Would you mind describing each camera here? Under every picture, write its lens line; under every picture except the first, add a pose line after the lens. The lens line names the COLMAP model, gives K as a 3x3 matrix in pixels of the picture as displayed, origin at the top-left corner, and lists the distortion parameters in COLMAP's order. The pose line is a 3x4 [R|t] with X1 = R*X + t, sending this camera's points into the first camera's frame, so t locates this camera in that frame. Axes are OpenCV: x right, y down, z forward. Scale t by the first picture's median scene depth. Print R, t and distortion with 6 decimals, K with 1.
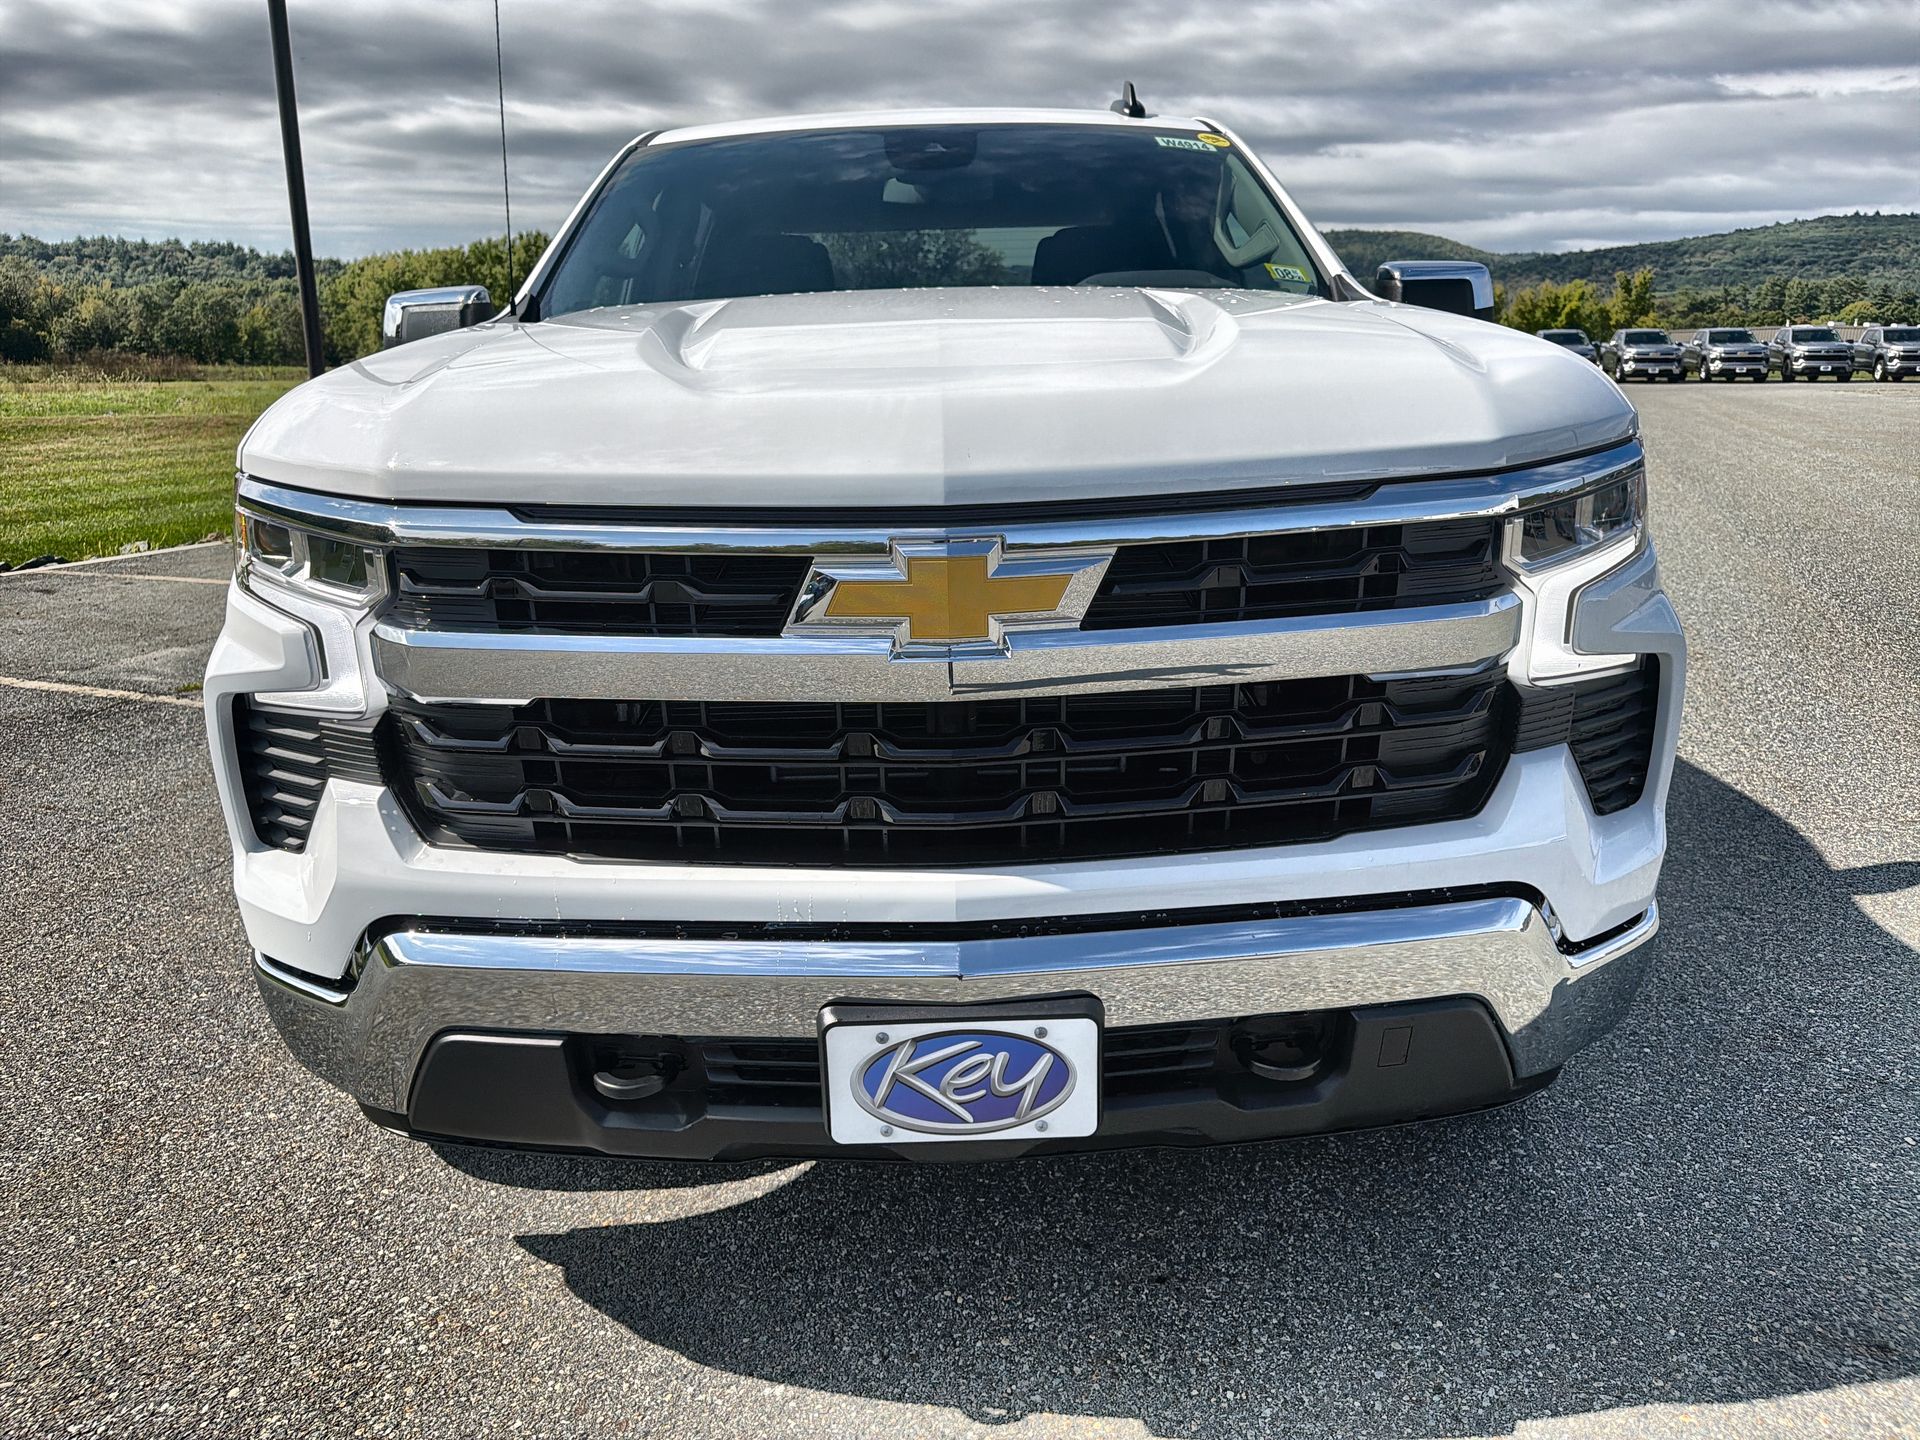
lens RADIAL K [[1477.0, 0, 1006.8], [0, 1477.0, 770.4], [0, 0, 1]] dist [-0.000975, -0.009206]
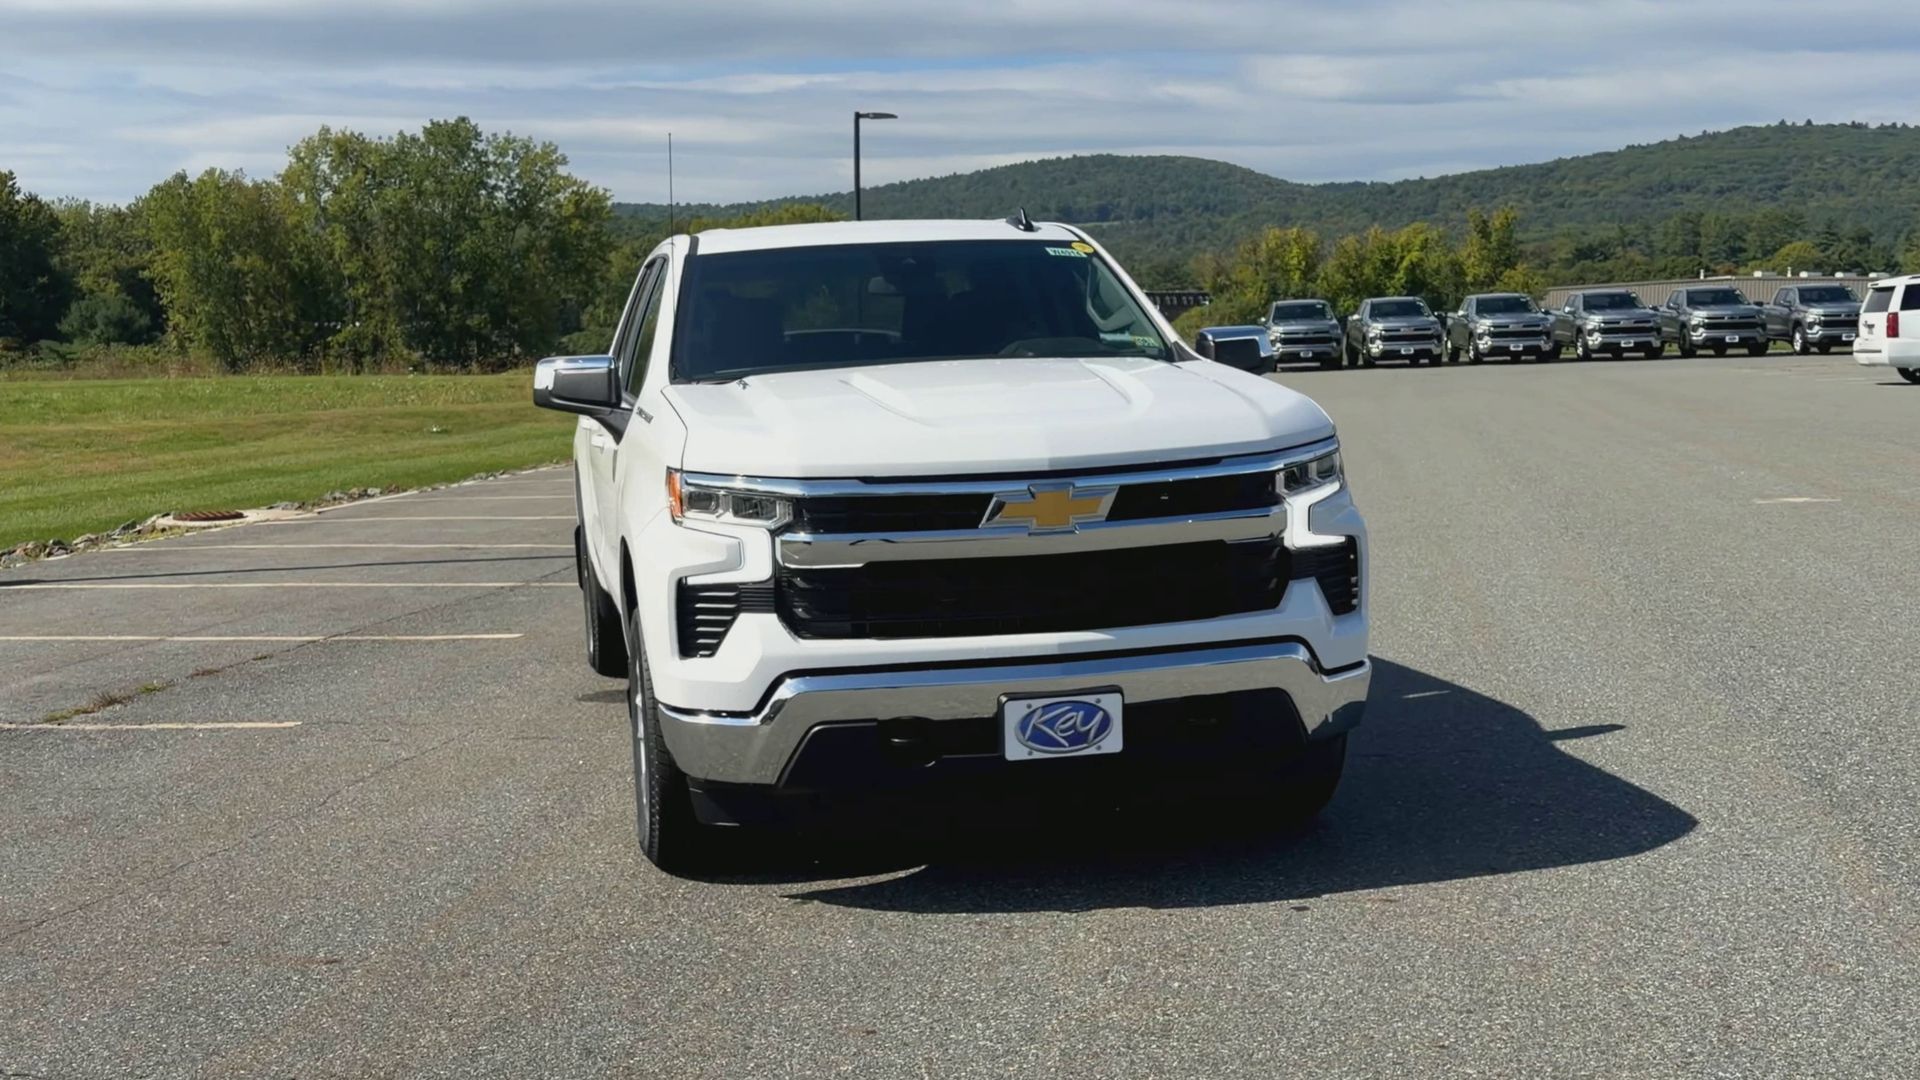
lens RADIAL K [[2645.9, 0, 1120.0], [0, 2645.9, 540.2], [0, 0, 1]] dist [0.255830, -0.766432]
pose [[0.973363, -0.034608, 0.226644, -0.067622], [0.076803, 0.980645, -0.180104, 0.053040], [-0.216025, 0.192713, 0.957181, -0.232179]]
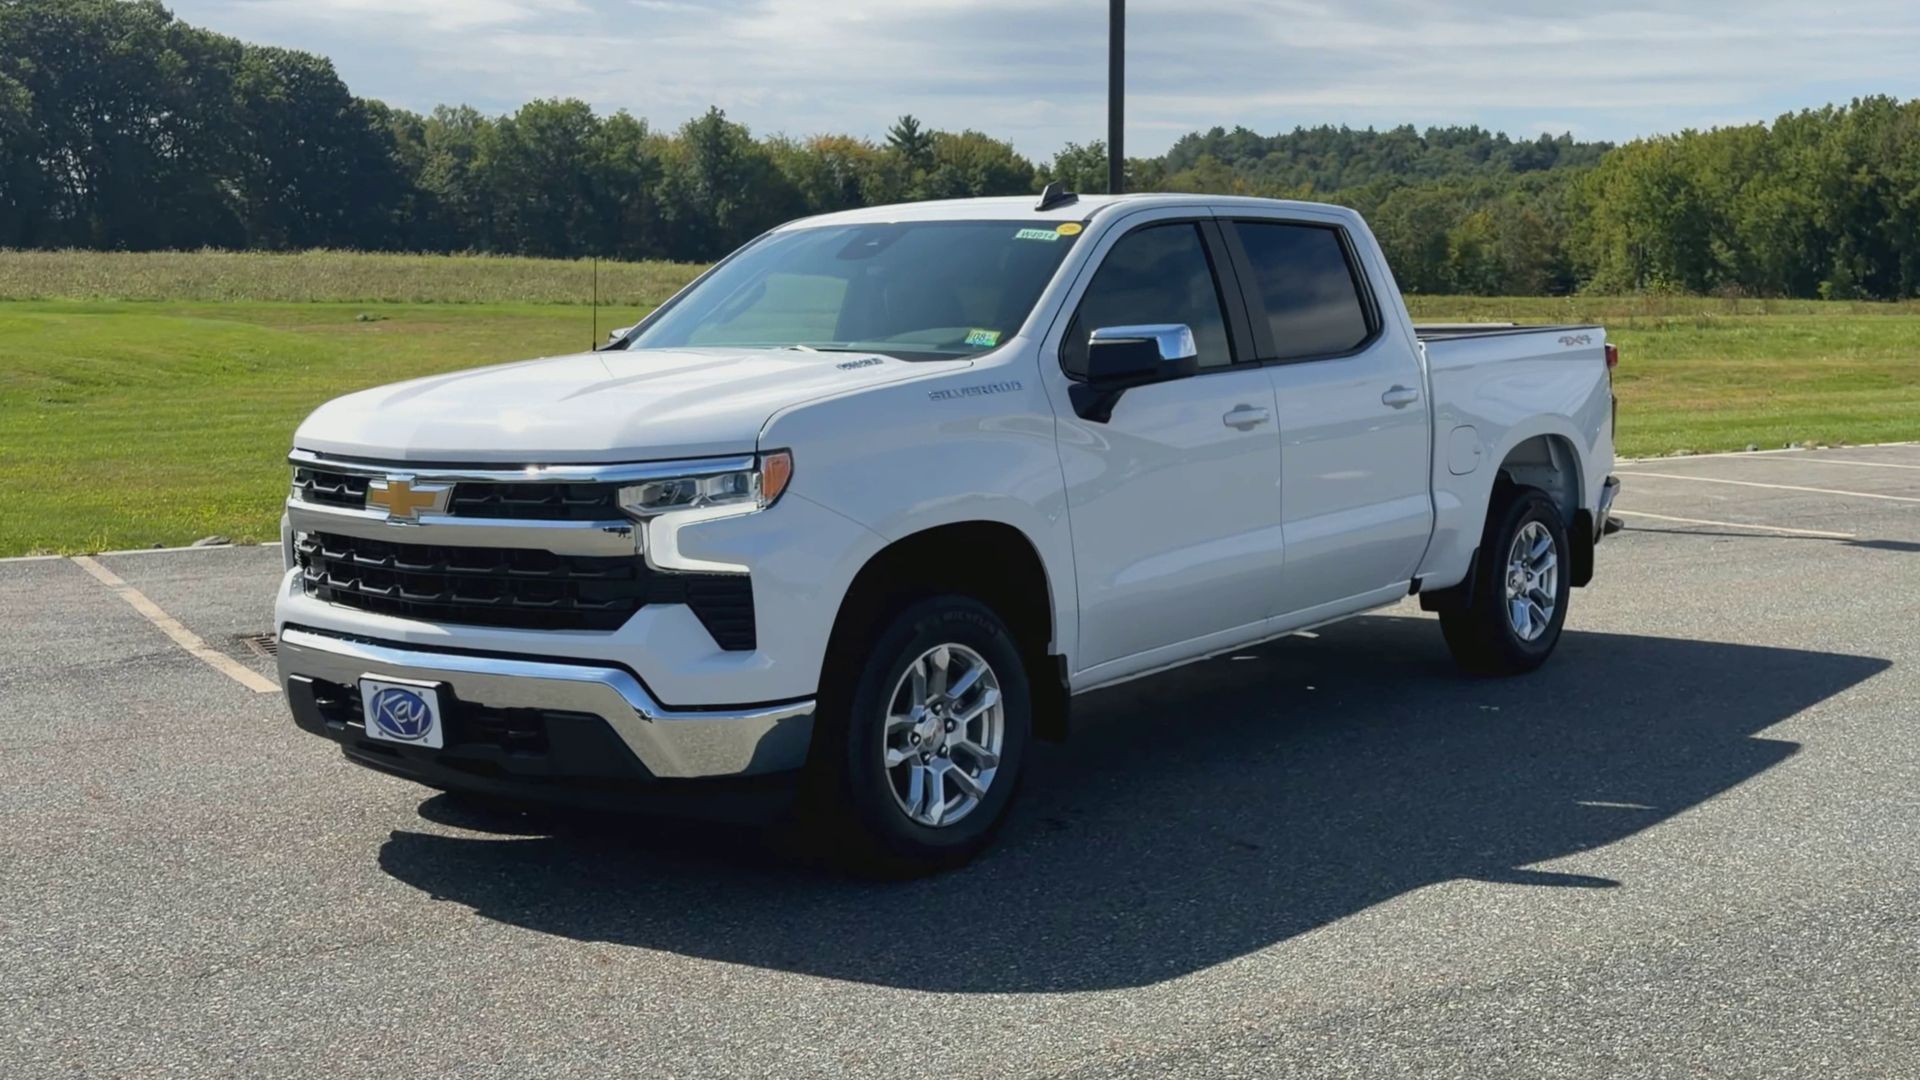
lens RADIAL K [[2645.9, 0, 1120.0], [0, 2645.9, 540.2], [0, 0, 1]] dist [0.255830, -0.766432]
pose [[0.764497, 0.071271, -0.640676, 0.273056], [-0.175200, 0.979430, -0.100105, 0.013616], [0.620362, 0.188777, 0.761258, -0.118534]]
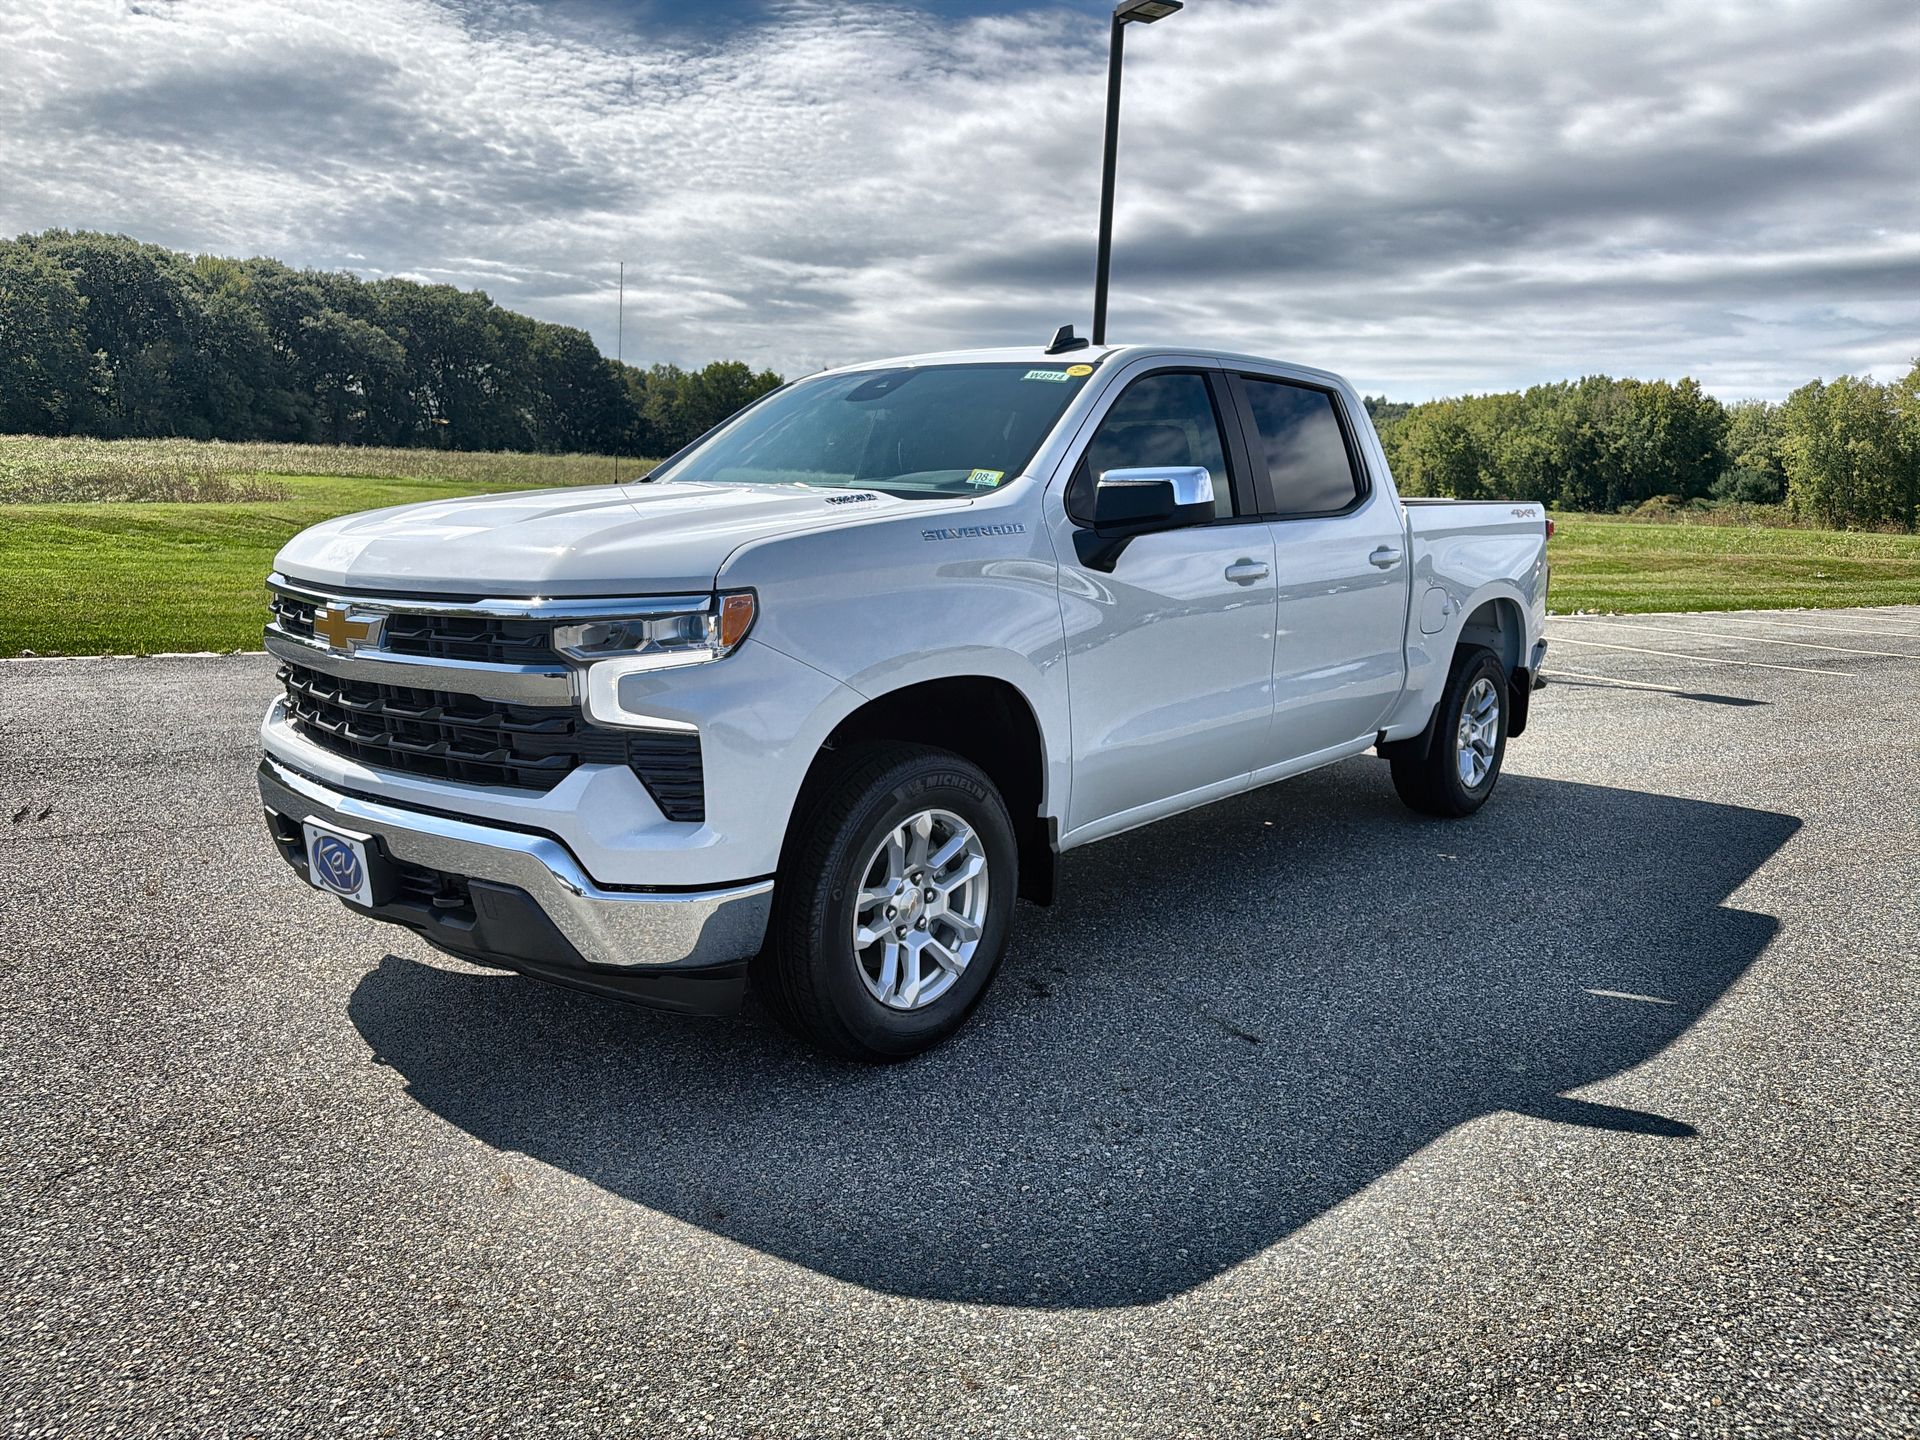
lens RADIAL K [[1494.9, 0, 891.0], [0, 1494.9, 815.1], [0, 0, 1]] dist [0.036577, -0.046069]
pose [[0.683383, 0.179760, -0.707583, 0.158772], [-0.222824, 0.974323, 0.032320, -0.007822], [0.695224, 0.135579, 0.705891, 0.003755]]
